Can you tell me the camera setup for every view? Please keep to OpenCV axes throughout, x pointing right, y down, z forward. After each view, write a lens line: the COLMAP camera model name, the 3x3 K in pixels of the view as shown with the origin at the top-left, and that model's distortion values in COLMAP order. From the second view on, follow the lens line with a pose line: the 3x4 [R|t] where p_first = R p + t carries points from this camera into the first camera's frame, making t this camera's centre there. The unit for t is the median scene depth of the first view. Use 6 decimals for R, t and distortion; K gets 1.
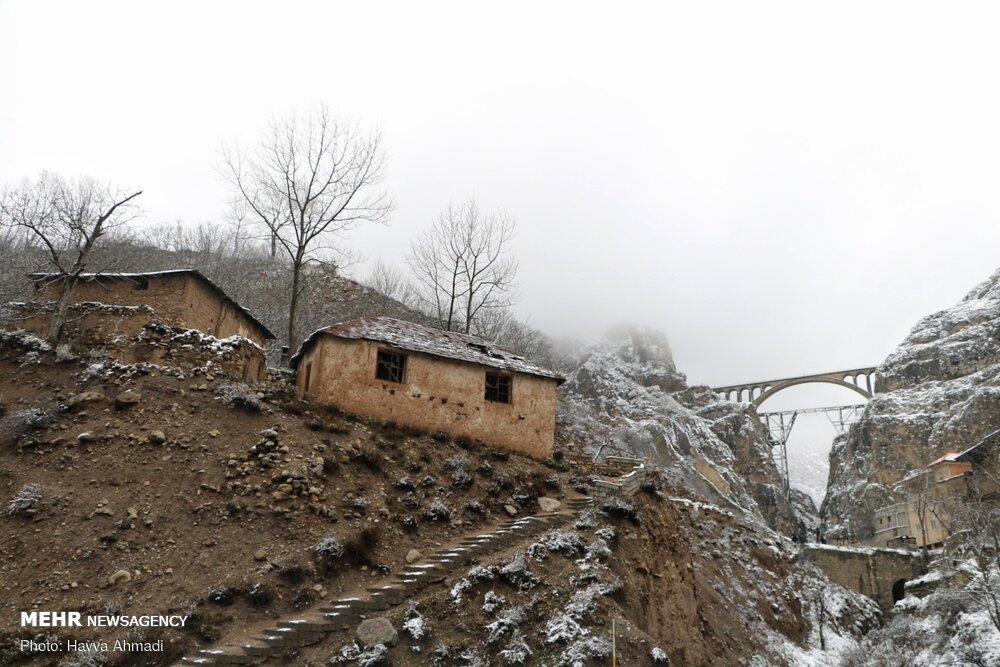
lens RADIAL K [[805.9, 0, 498.3], [0, 805.9, 331.5], [0, 0, 1]] dist [-0.000596, 0.003133]
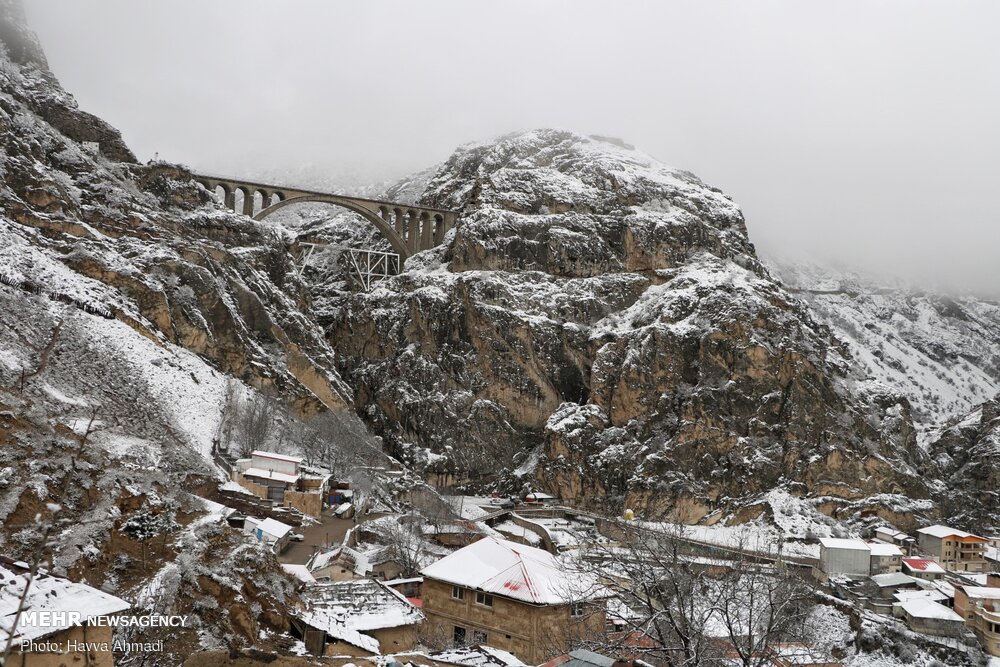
lens RADIAL K [[805.9, 0, 502.6], [0, 805.9, 333.8], [0, 0, 1]] dist [-0.000596, 0.003133]
pose [[0.309762, -0.030610, 0.950321, -0.219590], [-0.372697, 0.915590, 0.150974, 0.009726], [-0.874725, -0.400947, 0.272207, 0.709636]]
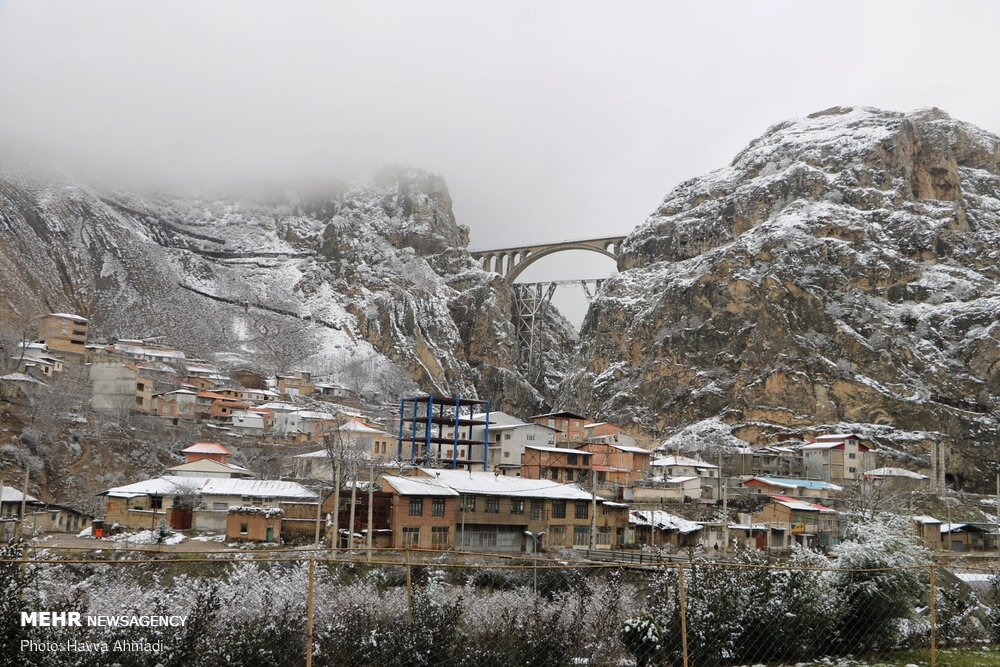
lens RADIAL K [[1057.3, 0, 504.1], [0, 1057.3, 333.4], [0, 0, 1]] dist [0.007527, 0.000000]
pose [[0.996720, 0.003291, 0.080859, 0.239522], [-0.020146, 0.977807, 0.208537, -0.092185], [-0.078378, -0.209482, 0.974666, -0.138677]]
